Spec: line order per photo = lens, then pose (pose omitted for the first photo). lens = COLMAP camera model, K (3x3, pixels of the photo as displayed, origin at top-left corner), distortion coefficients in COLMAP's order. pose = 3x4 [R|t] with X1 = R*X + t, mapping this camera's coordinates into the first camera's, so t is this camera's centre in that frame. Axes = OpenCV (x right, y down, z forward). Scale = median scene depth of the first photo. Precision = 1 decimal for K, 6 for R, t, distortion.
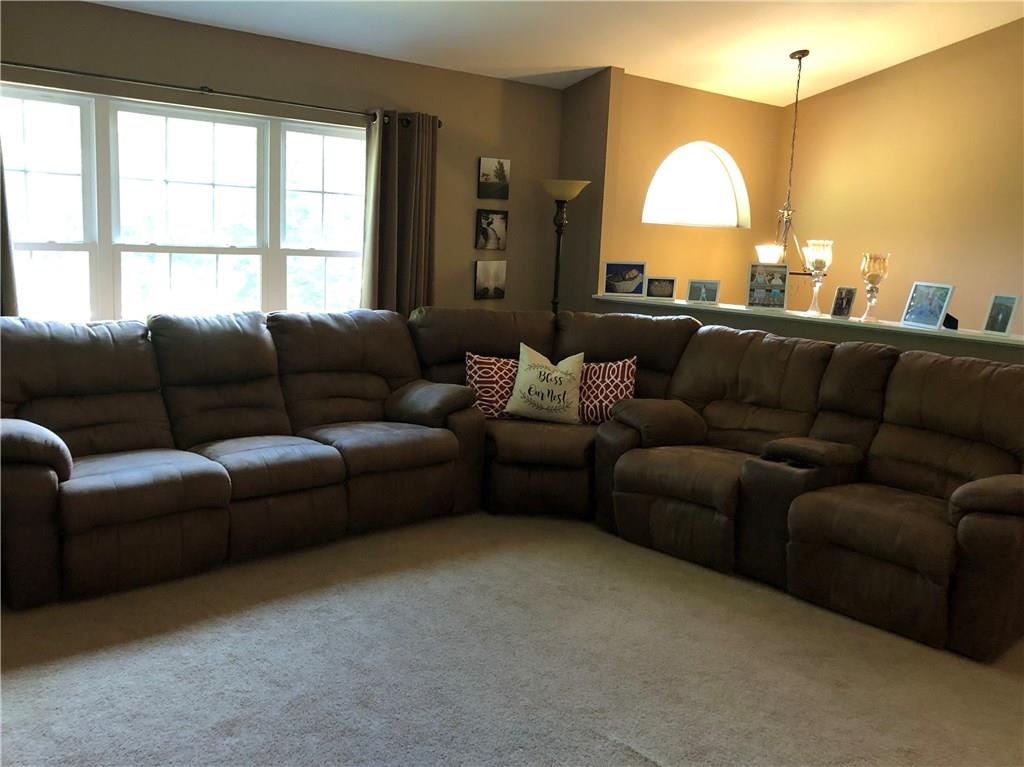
lens RADIAL K [[940.7, 0, 512.0], [0, 940.7, 383.5], [0, 0, 1]] dist [0.011435, 0.003235]
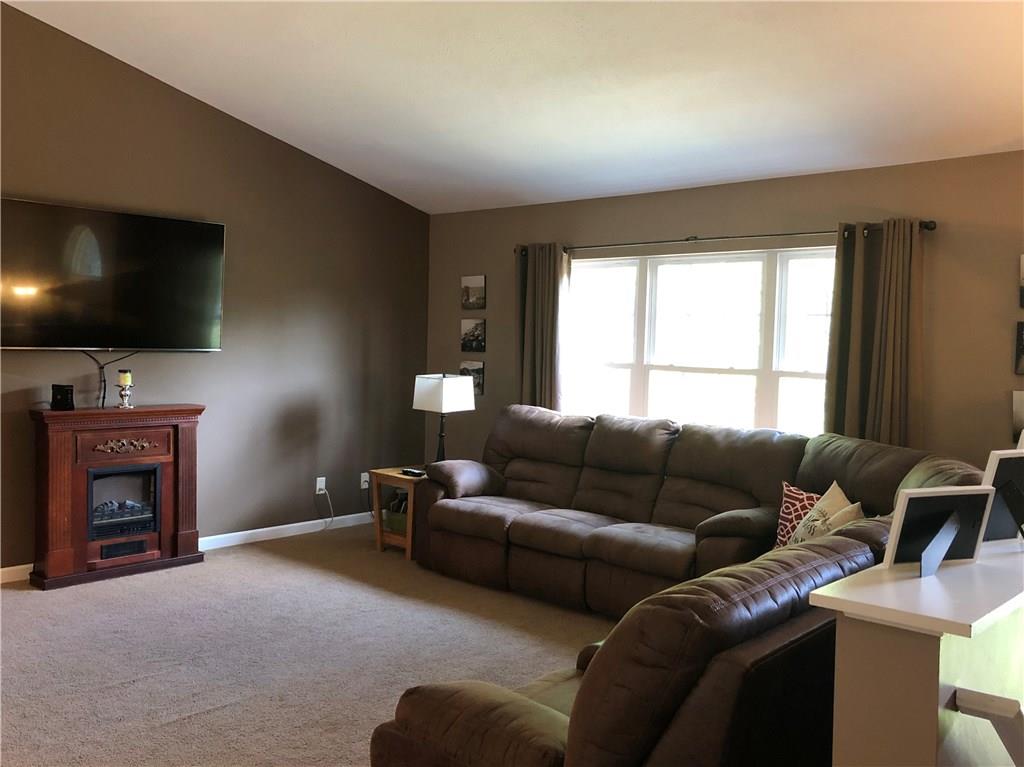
lens RADIAL K [[940.7, 0, 512.0], [0, 940.7, 383.5], [0, 0, 1]] dist [0.011435, 0.003235]
pose [[0.087573, 0.003896, -0.996151, 0.802183], [-0.180722, 0.983460, -0.012041, -0.065581], [0.979628, 0.181081, 0.086828, 0.646409]]
